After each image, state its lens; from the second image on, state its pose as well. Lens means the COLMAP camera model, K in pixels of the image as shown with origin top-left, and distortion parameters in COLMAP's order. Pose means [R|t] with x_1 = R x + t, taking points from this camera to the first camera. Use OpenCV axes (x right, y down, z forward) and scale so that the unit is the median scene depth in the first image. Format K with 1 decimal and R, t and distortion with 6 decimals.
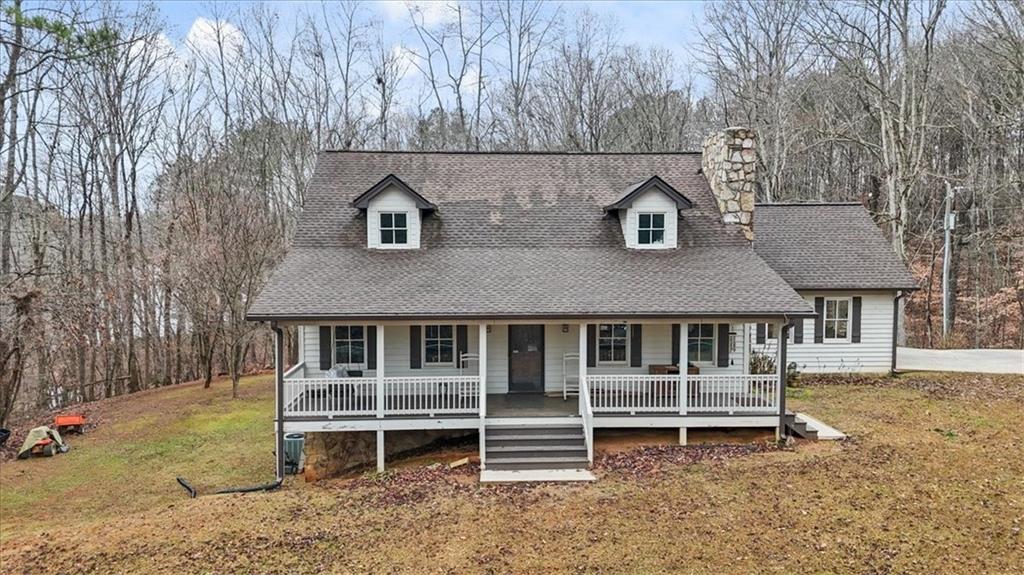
lens RADIAL K [[760.8, 0, 513.8], [0, 760.8, 308.5], [0, 0, 1]] dist [0.102752, -0.088564]
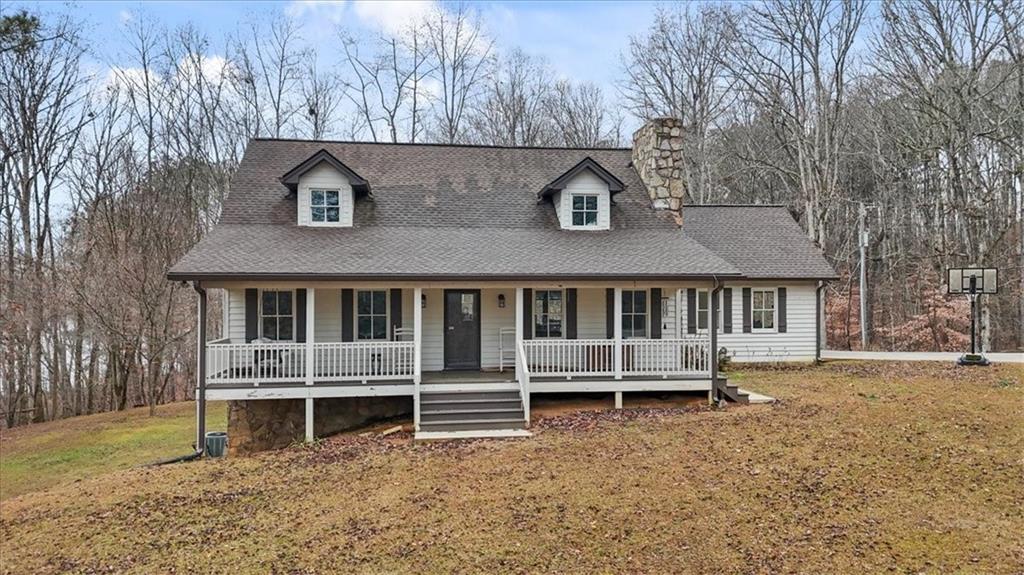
lens RADIAL K [[763.9, 0, 513.7], [0, 763.9, 318.1], [0, 0, 1]] dist [0.111012, -0.098407]
pose [[0.996429, -0.002190, 0.084408, -0.000429], [0.008259, 0.997397, -0.071627, 0.110196], [-0.084031, 0.072068, 0.993854, 0.007348]]
